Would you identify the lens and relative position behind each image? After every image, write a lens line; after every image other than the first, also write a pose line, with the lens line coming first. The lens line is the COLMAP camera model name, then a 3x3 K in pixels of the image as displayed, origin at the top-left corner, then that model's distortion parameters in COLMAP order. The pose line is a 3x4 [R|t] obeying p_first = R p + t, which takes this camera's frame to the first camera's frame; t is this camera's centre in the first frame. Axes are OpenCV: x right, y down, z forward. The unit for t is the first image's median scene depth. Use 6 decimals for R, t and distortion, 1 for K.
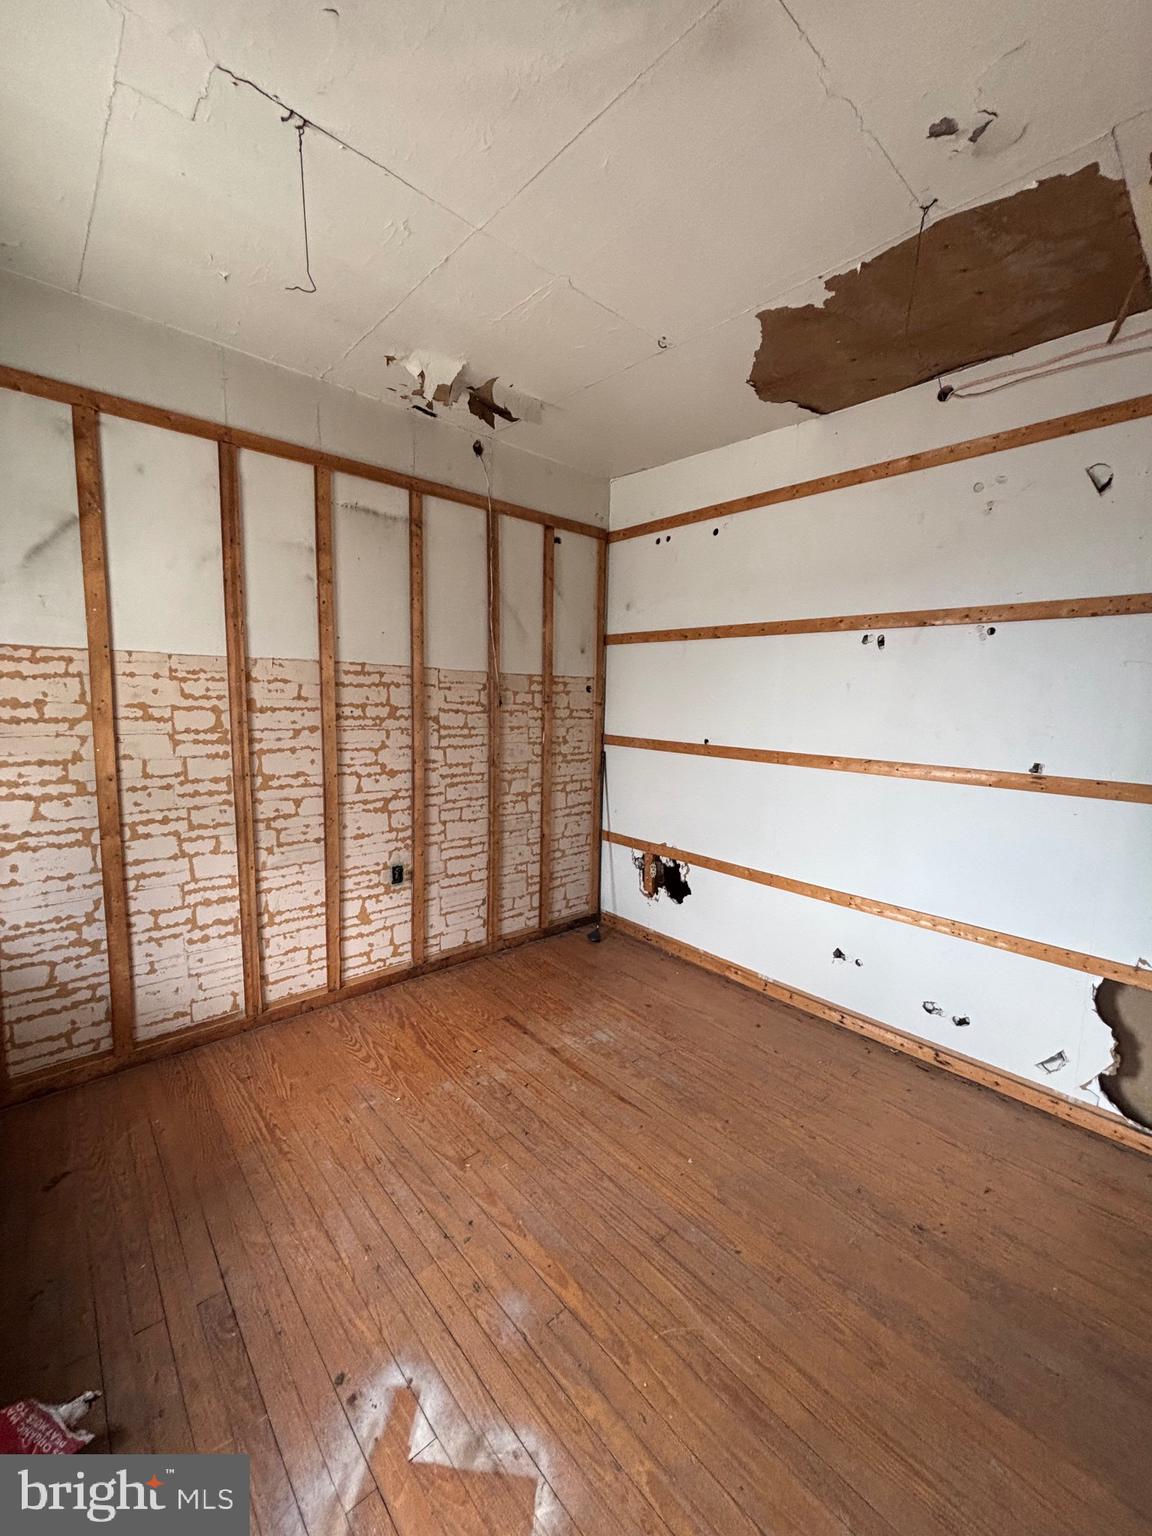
lens RADIAL K [[620.4, 0, 575.1], [0, 620.4, 771.2], [0, 0, 1]] dist [0.001390, -0.000060]
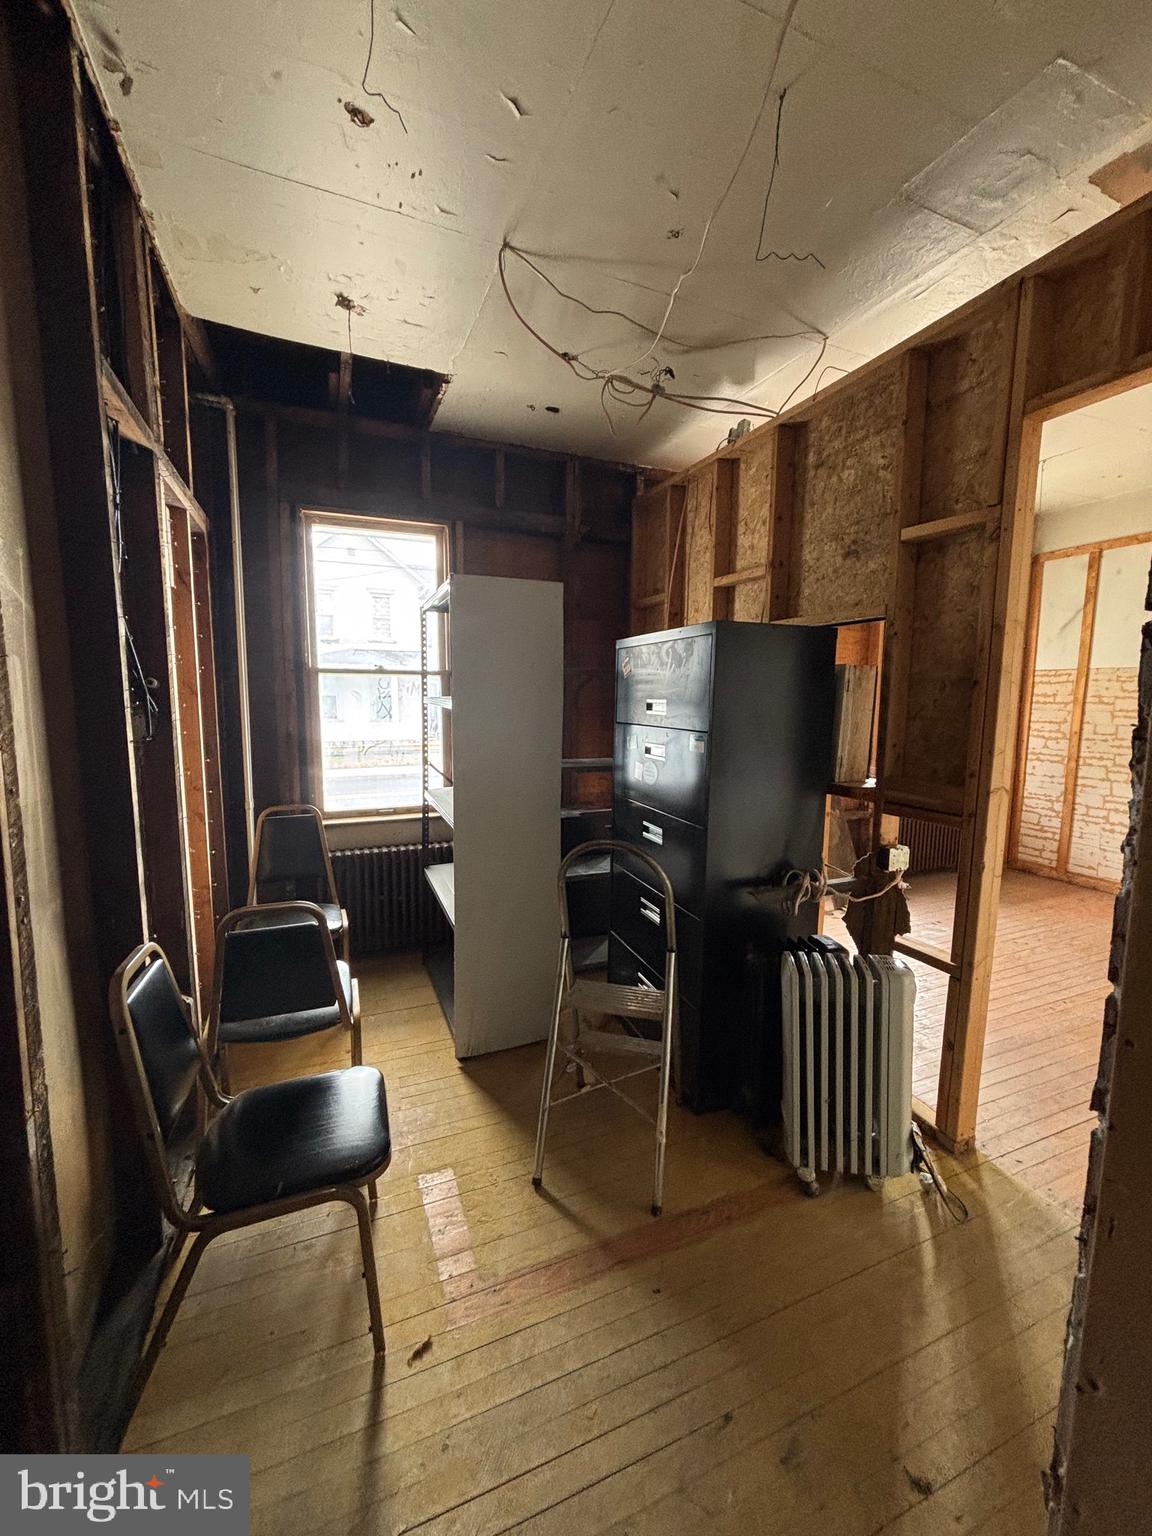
lens RADIAL K [[620.4, 0, 572.8], [0, 620.4, 764.8], [0, 0, 1]] dist [0.001390, -0.000060]
pose [[-0.329008, 0.091713, -0.939863, 1.645460], [-0.116761, 0.983685, 0.136862, 0.029542], [0.937081, 0.154768, -0.312932, 0.115293]]
